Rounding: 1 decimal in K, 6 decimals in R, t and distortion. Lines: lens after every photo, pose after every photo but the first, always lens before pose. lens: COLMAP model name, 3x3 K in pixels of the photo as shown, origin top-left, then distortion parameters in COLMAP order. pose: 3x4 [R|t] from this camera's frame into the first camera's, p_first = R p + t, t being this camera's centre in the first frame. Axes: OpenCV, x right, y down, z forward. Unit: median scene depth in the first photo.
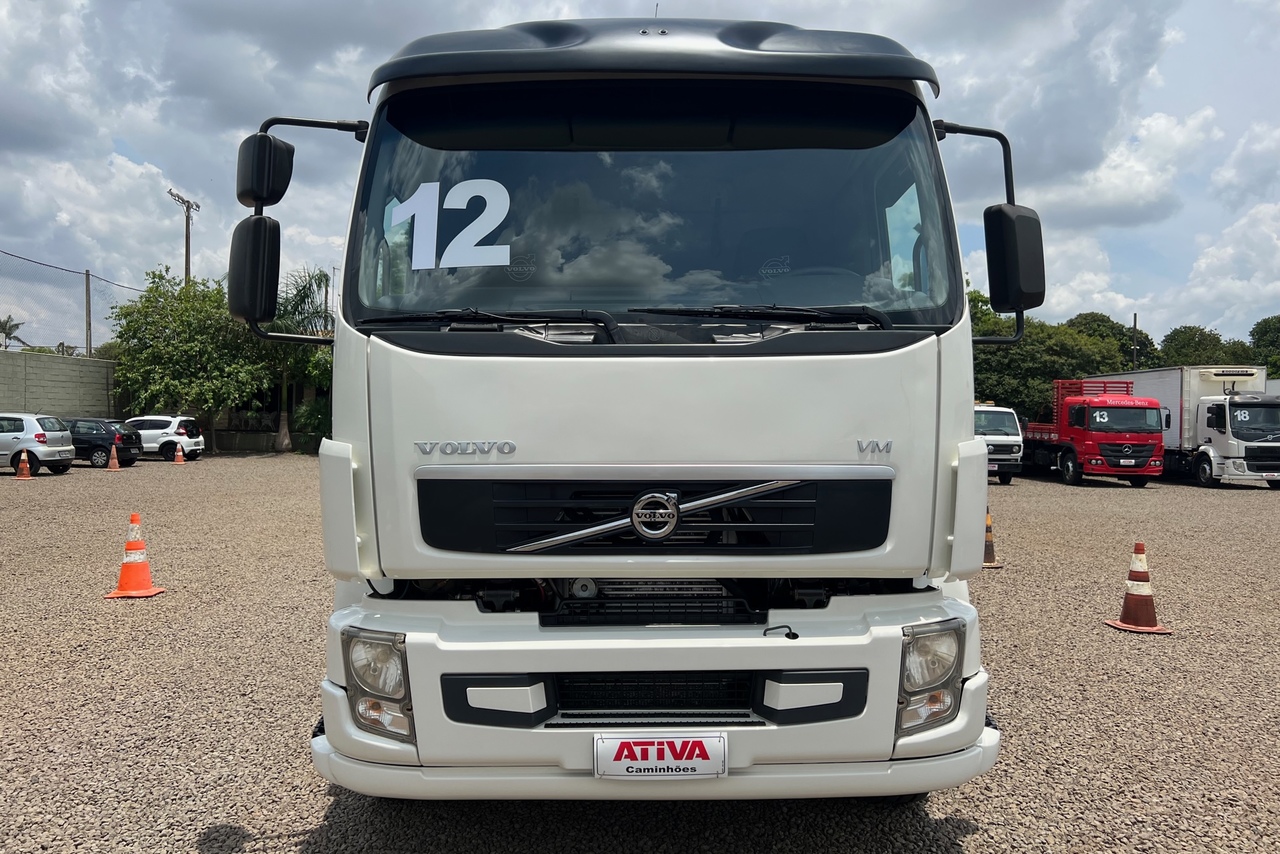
lens RADIAL K [[973.0, 0, 640.0], [0, 973.0, 427.0], [0, 0, 1]] dist [0.105486, -0.147734]
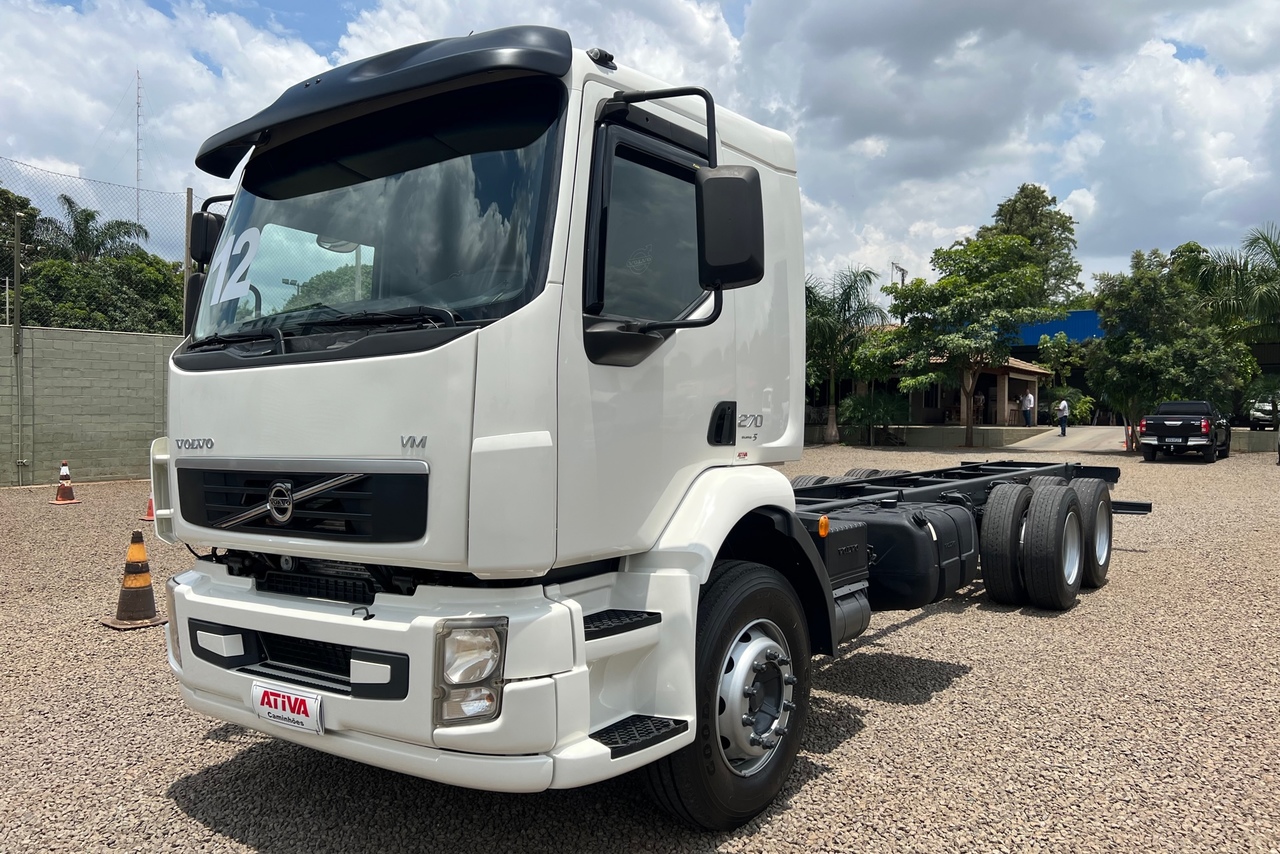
lens RADIAL K [[982.7, 0, 640.2], [0, 982.7, 422.0], [0, 0, 1]] dist [0.004684, -0.000040]
pose [[0.802168, -0.015949, -0.596885, 1.046508], [0.018277, 0.999831, -0.002153, 0.005931], [0.596818, -0.009182, 0.802324, 0.312498]]
